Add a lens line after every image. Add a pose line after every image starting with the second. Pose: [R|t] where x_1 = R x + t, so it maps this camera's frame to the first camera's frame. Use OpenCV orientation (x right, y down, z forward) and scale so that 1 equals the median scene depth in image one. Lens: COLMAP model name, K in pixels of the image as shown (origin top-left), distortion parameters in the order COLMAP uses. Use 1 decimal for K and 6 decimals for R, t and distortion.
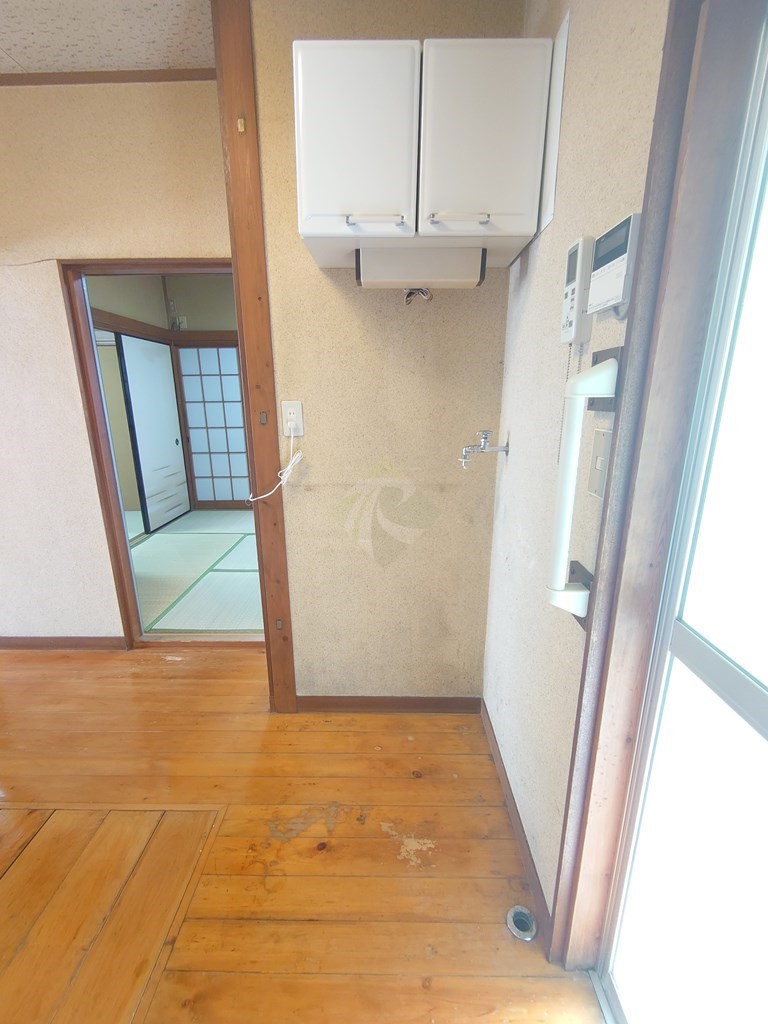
lens RADIAL K [[441.4, 0, 384.1], [0, 441.4, 517.5], [0, 0, 1]] dist [0.009967, -0.000169]
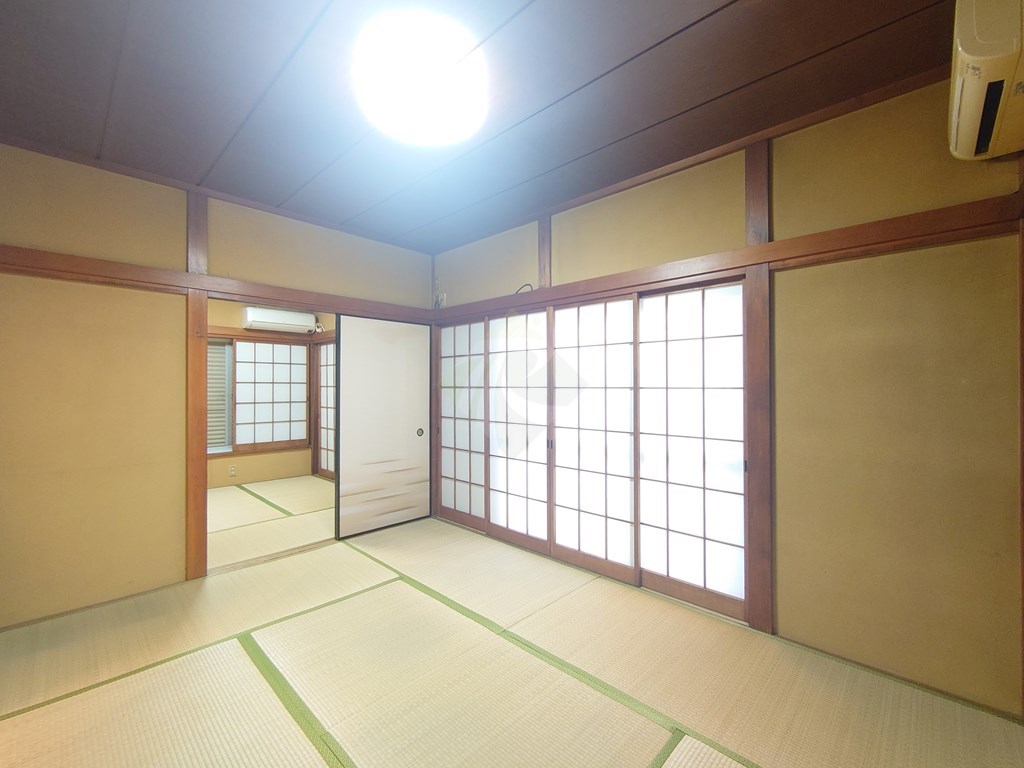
lens RADIAL K [[441.4, 0, 509.6], [0, 441.4, 385.4], [0, 0, 1]] dist [0.009967, -0.000169]
pose [[0.737081, 0.009218, -0.675741, 0.223642], [-0.185518, 0.964253, -0.189205, -0.126517], [0.649842, 0.264822, 0.712443, 0.475602]]
